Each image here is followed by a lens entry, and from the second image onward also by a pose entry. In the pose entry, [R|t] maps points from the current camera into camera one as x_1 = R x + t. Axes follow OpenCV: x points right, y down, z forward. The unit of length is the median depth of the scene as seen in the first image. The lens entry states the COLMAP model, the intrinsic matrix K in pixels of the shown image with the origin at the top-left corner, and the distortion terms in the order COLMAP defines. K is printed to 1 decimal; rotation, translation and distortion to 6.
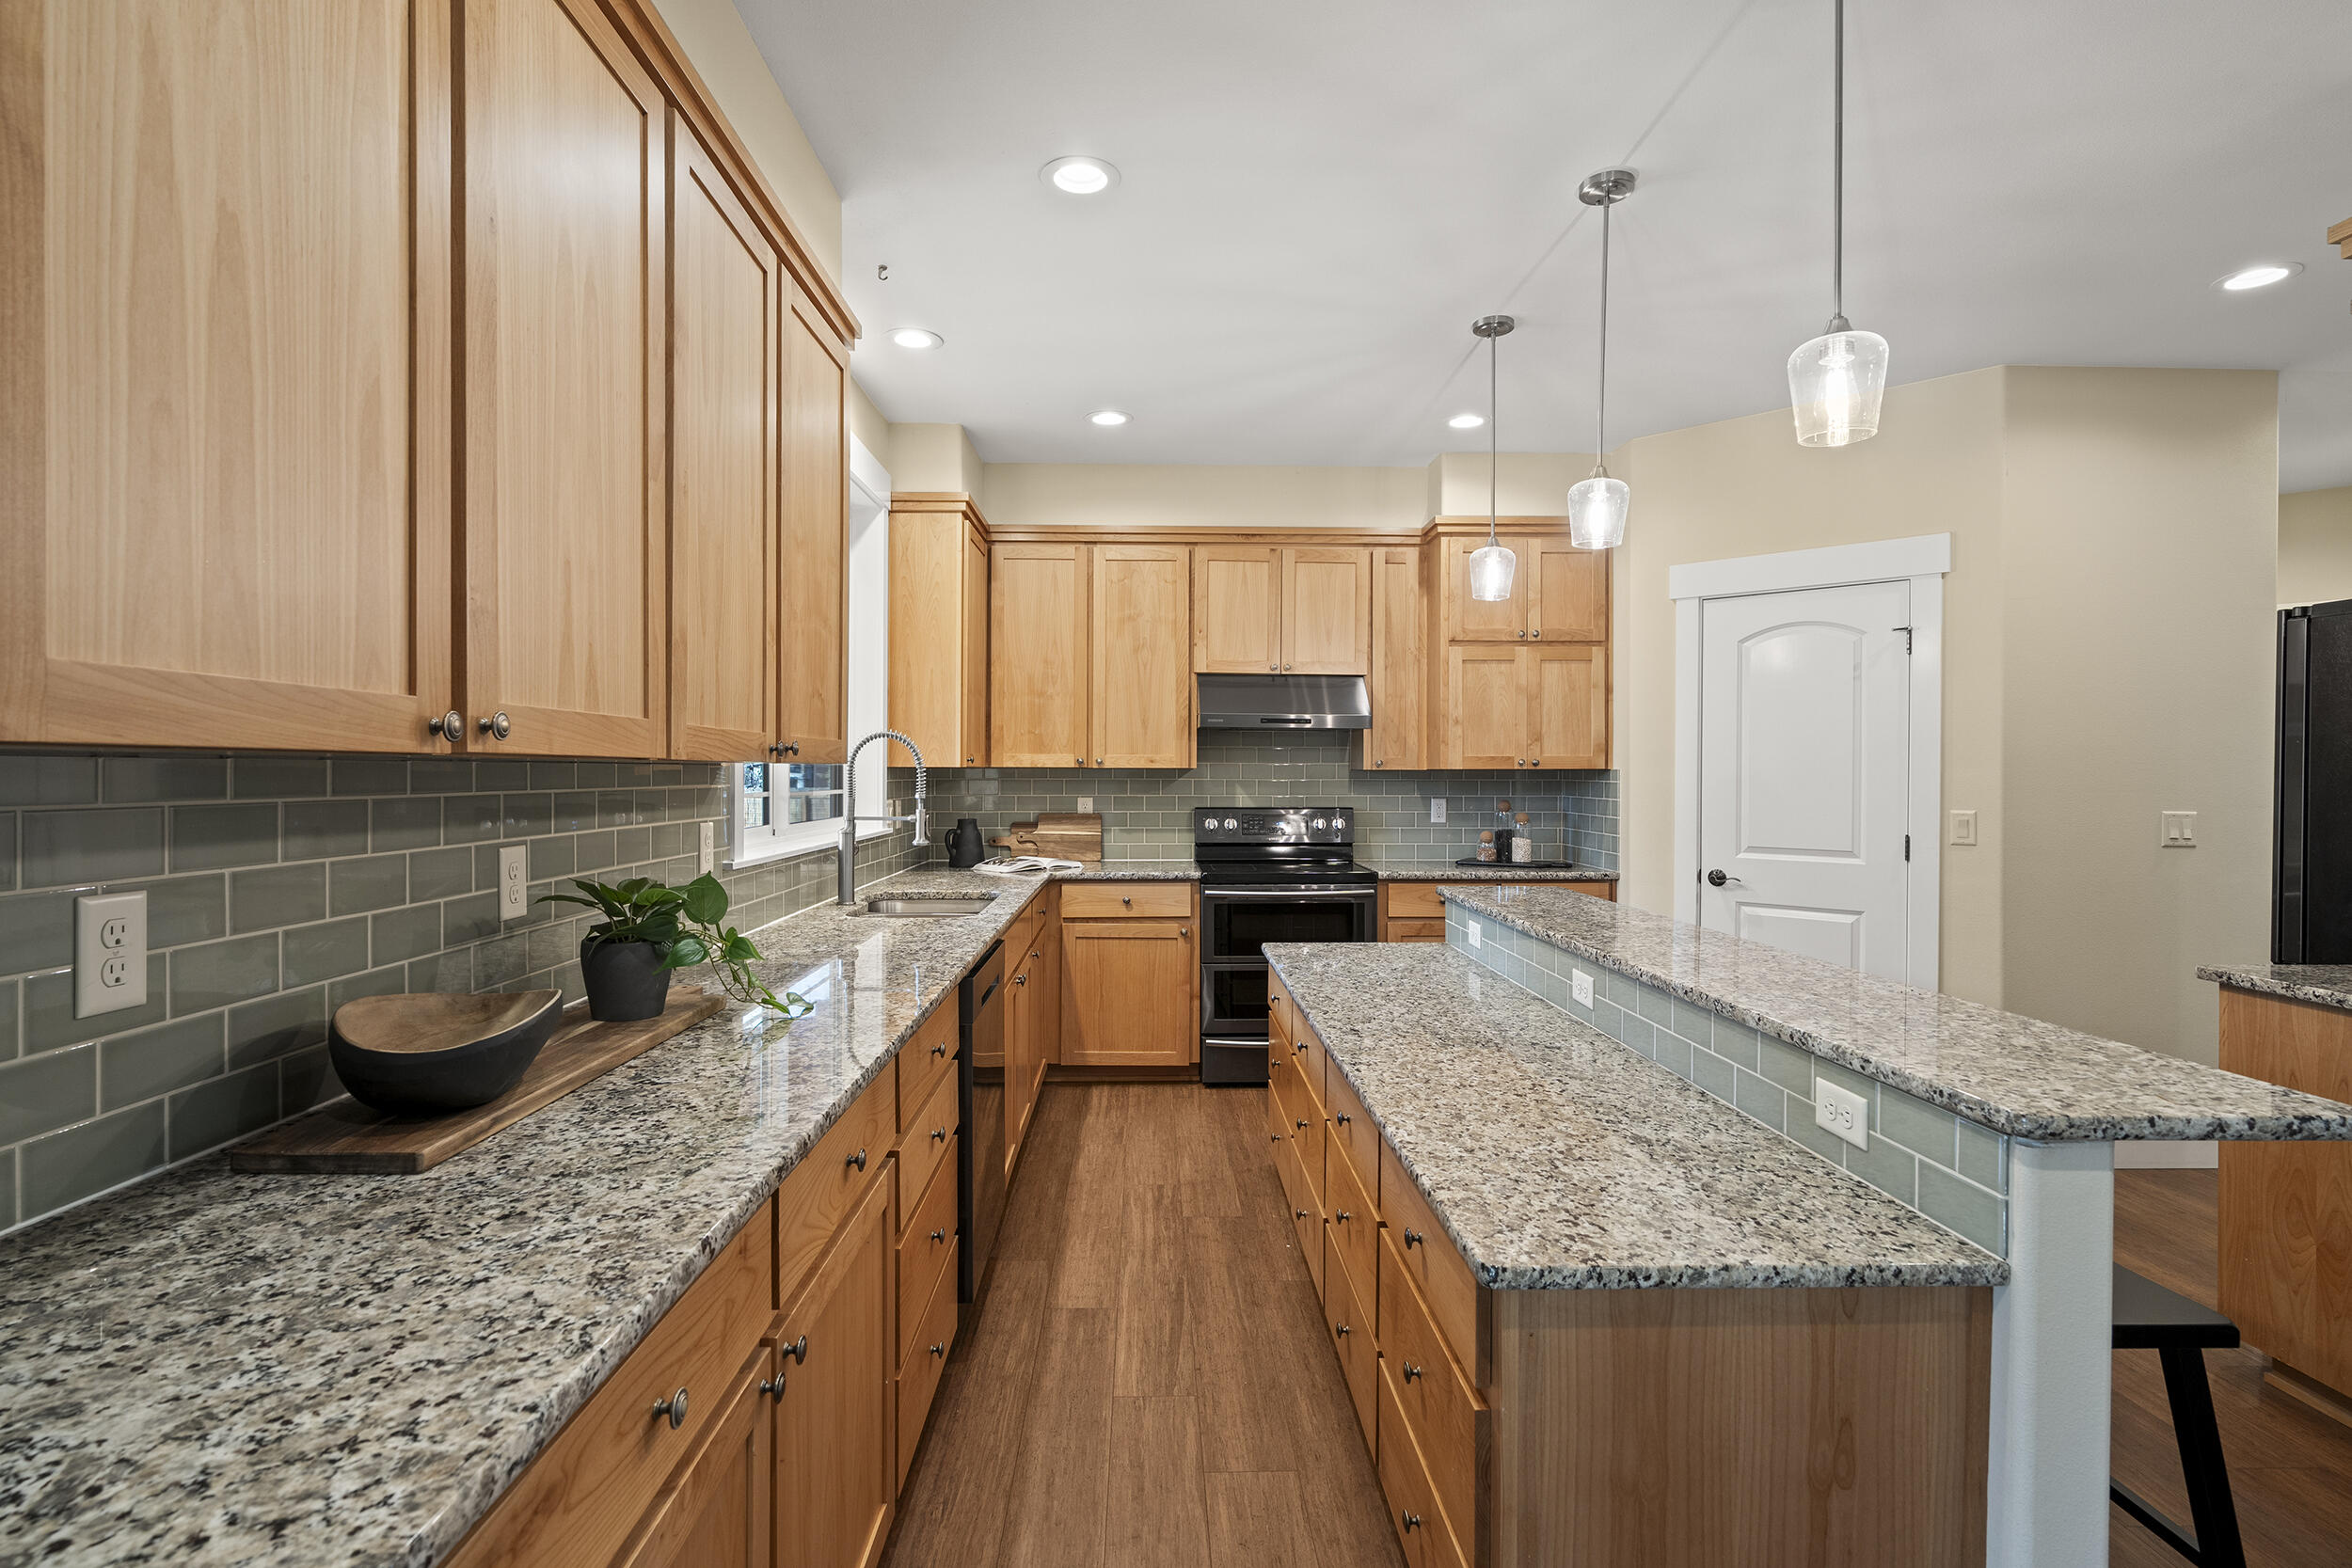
lens RADIAL K [[1113.7, 0, 1179.0], [0, 1113.7, 744.8], [0, 0, 1]] dist [-0.002474, -0.000042]
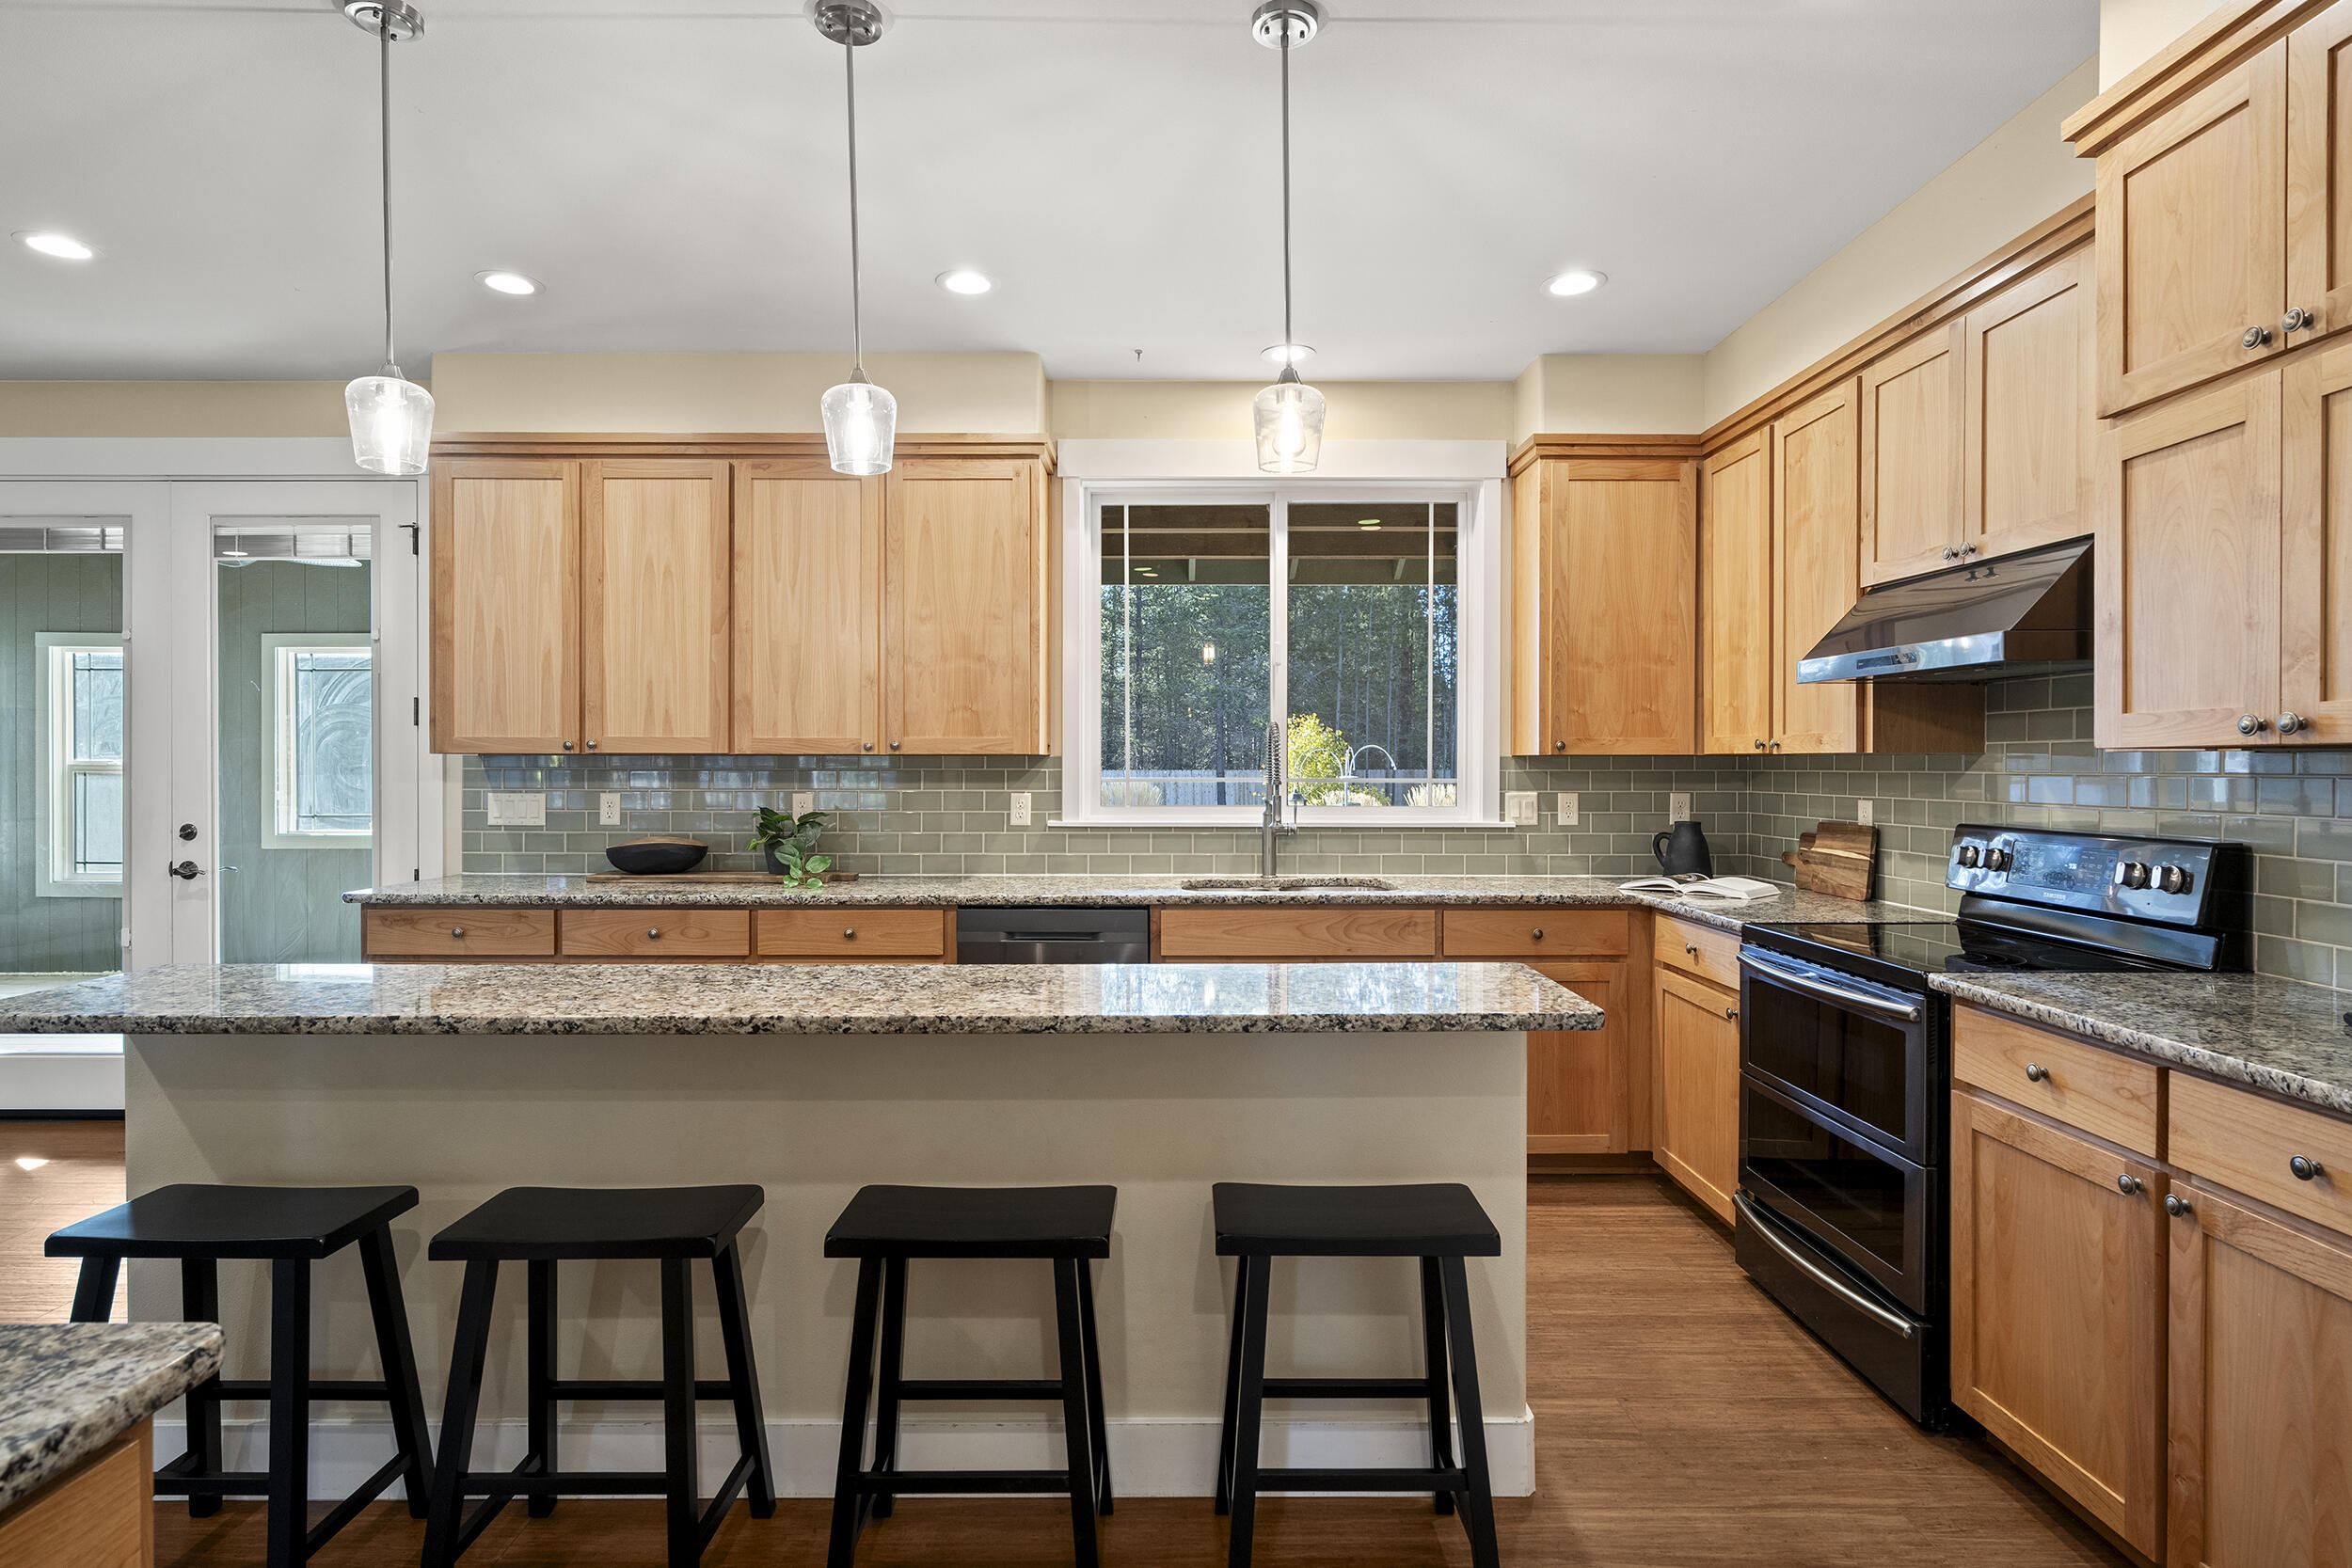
lens RADIAL K [[1181.1, 0, 1168.1], [0, 1181.1, 762.6], [0, 0, 1]] dist [-0.003061, -0.000155]
pose [[-0.032971, -0.002807, -0.999452, 0.680109], [0.023232, 0.999724, -0.003574, 0.021564], [0.999186, -0.023337, -0.032897, 0.705349]]
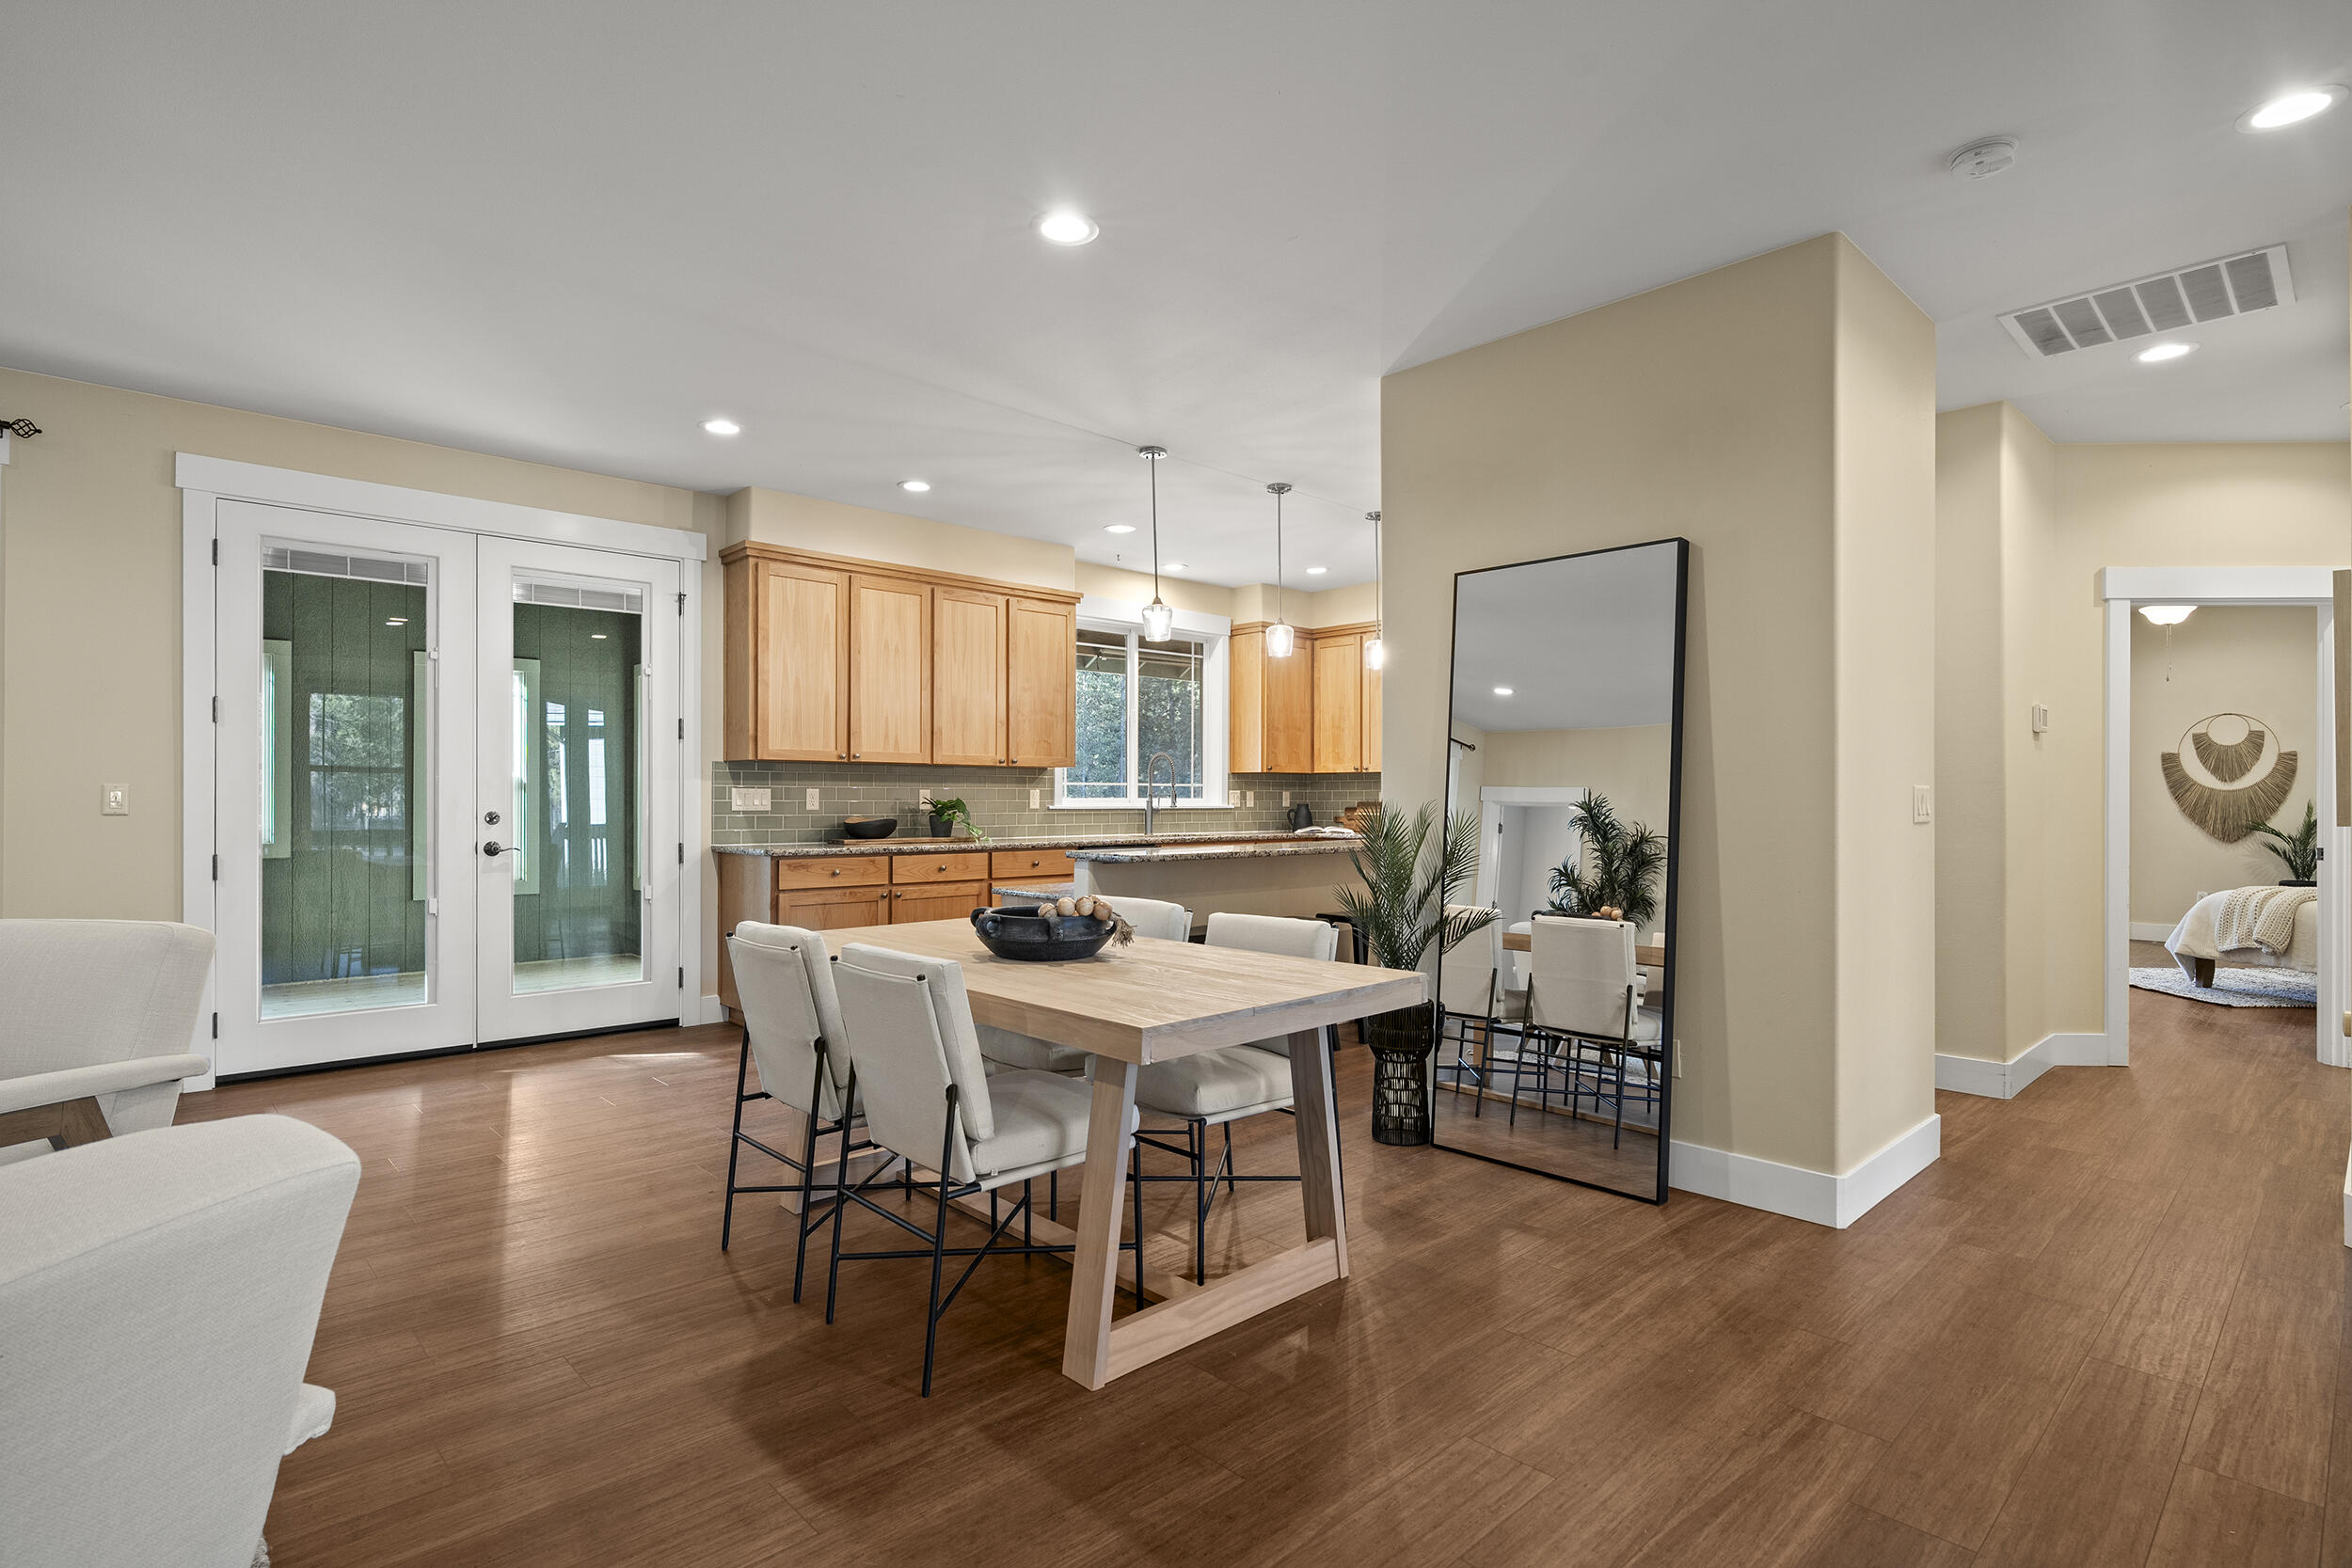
lens RADIAL K [[1181.1, 0, 1168.8], [0, 1181.1, 794.3], [0, 0, 1]] dist [0.000374, 0.000217]
pose [[0.662900, -0.004643, -0.748693, 1.082527], [0.018394, 0.999780, 0.010087, 0.032142], [0.748482, -0.020458, 0.662840, -0.366532]]
